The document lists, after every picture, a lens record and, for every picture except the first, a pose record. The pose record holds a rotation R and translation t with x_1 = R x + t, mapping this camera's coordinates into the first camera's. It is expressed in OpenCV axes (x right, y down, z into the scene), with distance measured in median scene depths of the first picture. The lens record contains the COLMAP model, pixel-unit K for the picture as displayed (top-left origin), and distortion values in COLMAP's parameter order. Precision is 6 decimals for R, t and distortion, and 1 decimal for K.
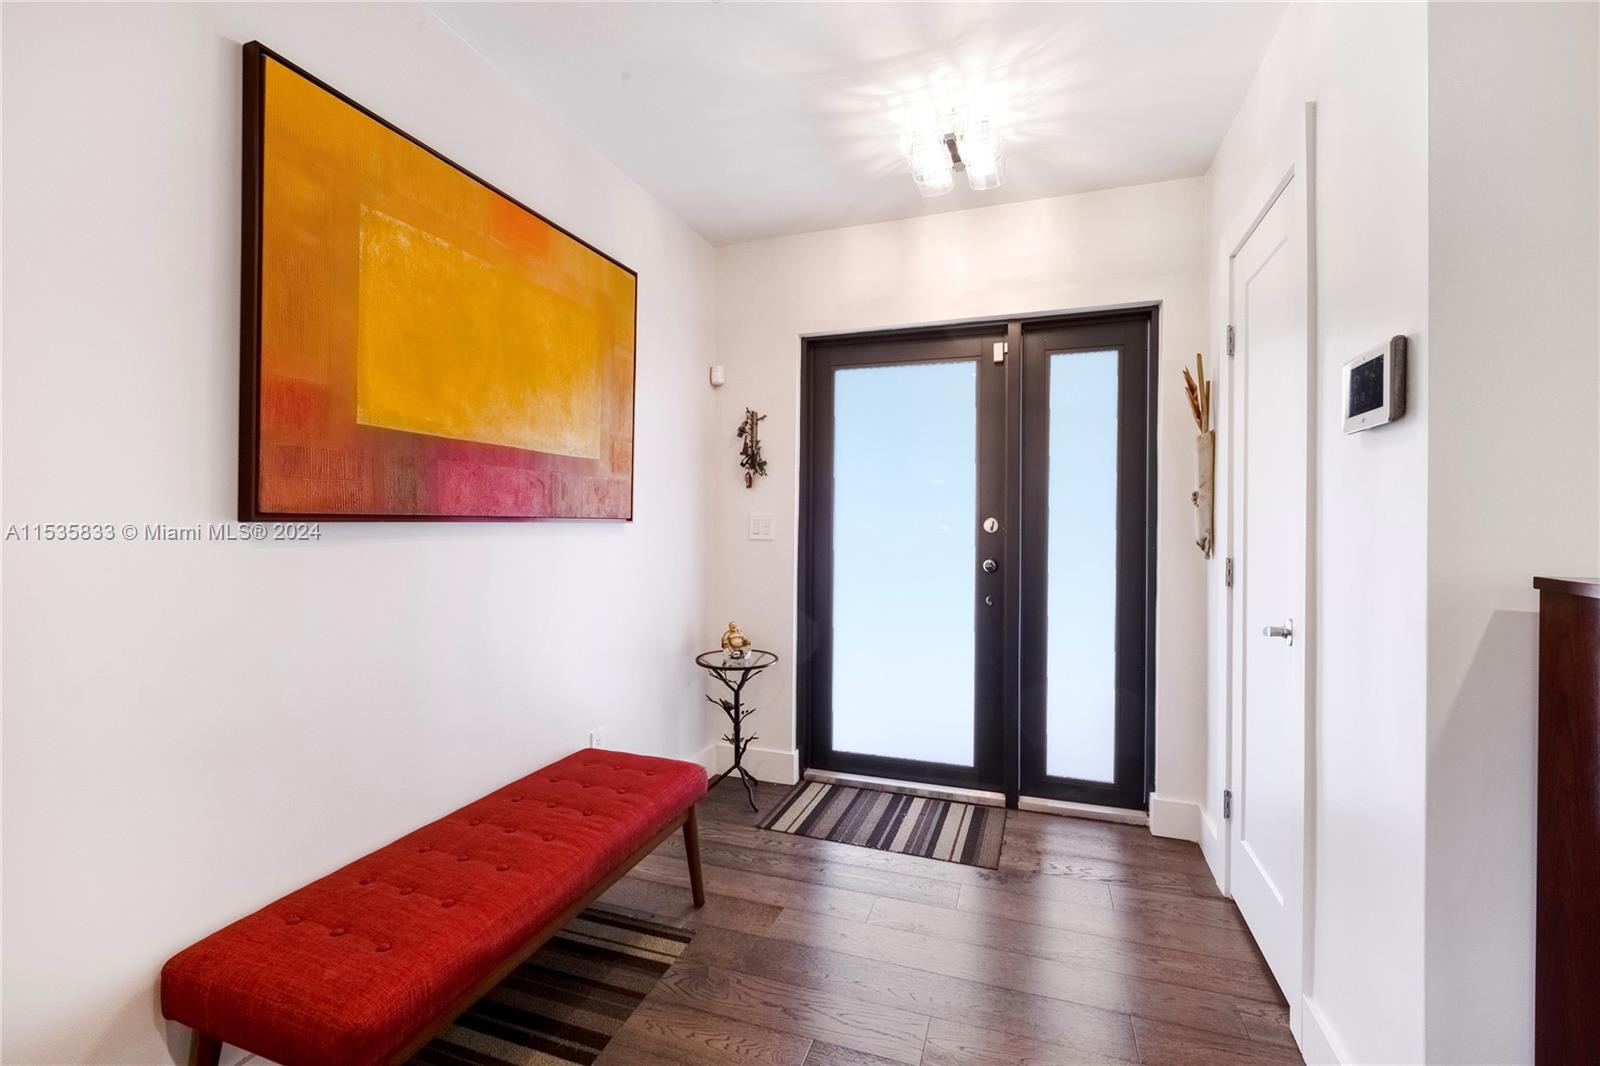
lens RADIAL K [[698.8, 0, 794.5], [0, 698.8, 519.6], [0, 0, 1]] dist [-0.000224, -0.000572]
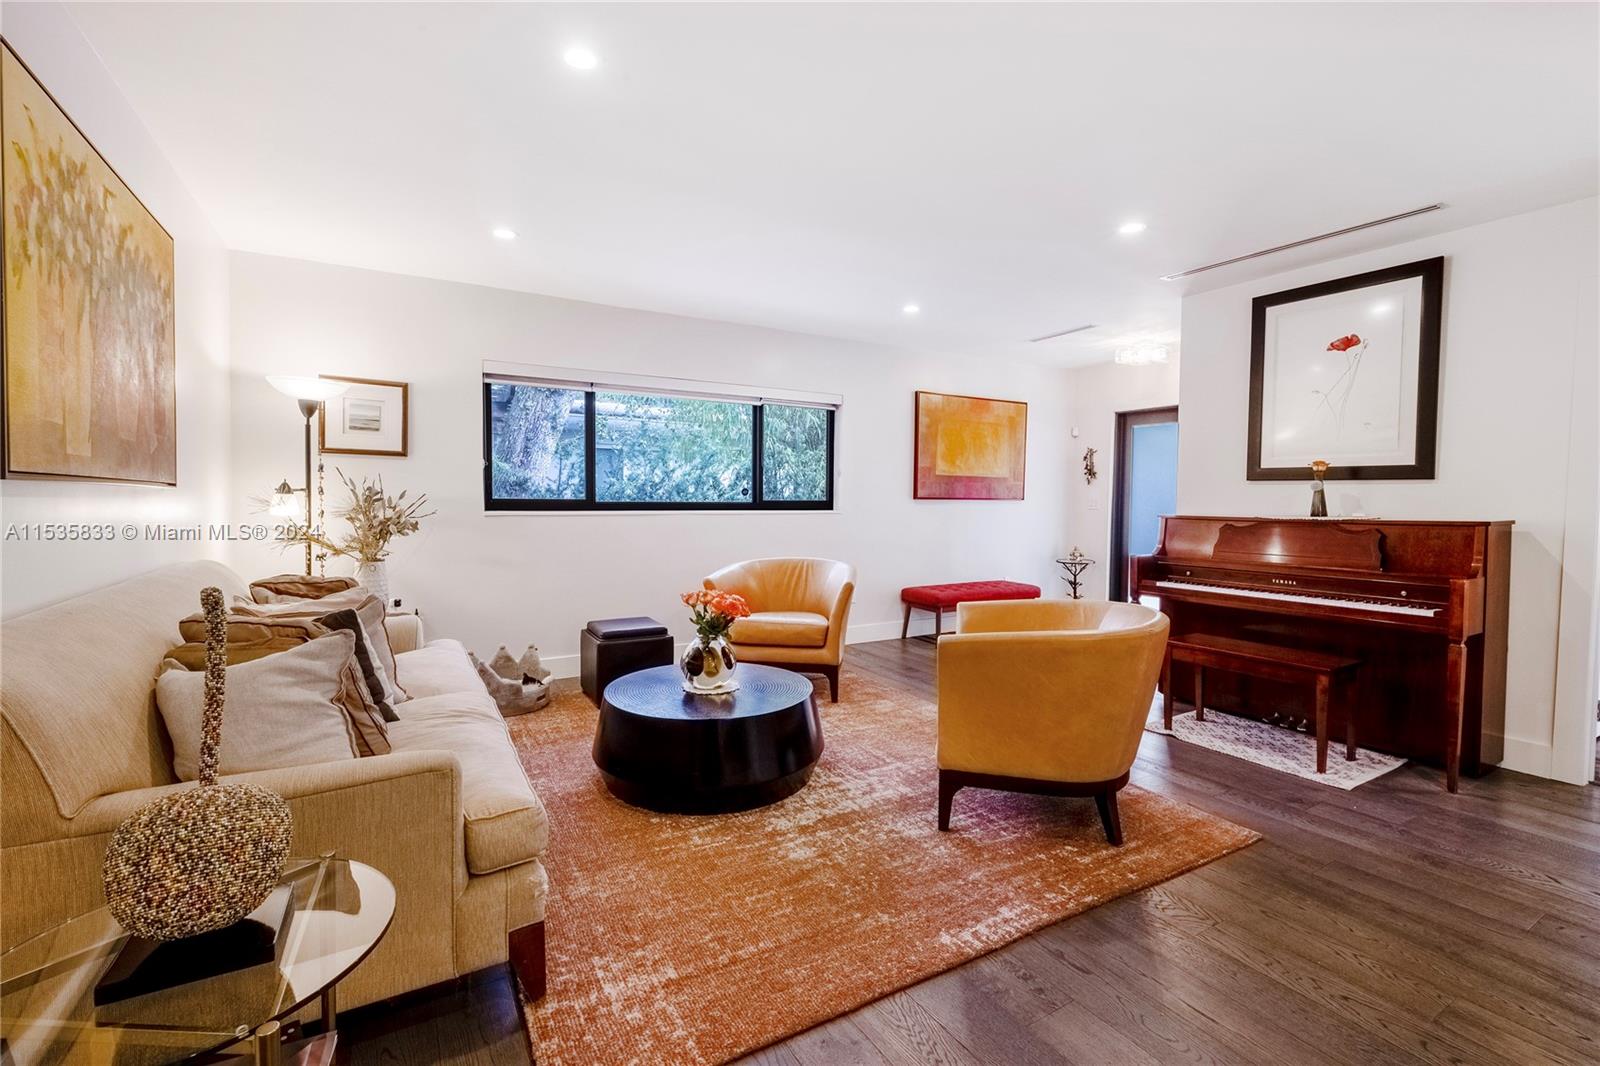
lens RADIAL K [[698.8, 0, 796.9], [0, 698.8, 520.2], [0, 0, 1]] dist [-0.000224, -0.000572]
pose [[0.763700, 0.024370, -0.645112, 0.835248], [-0.004667, 0.999470, 0.032232, -0.002549], [0.645555, -0.021604, 0.763408, -1.586759]]
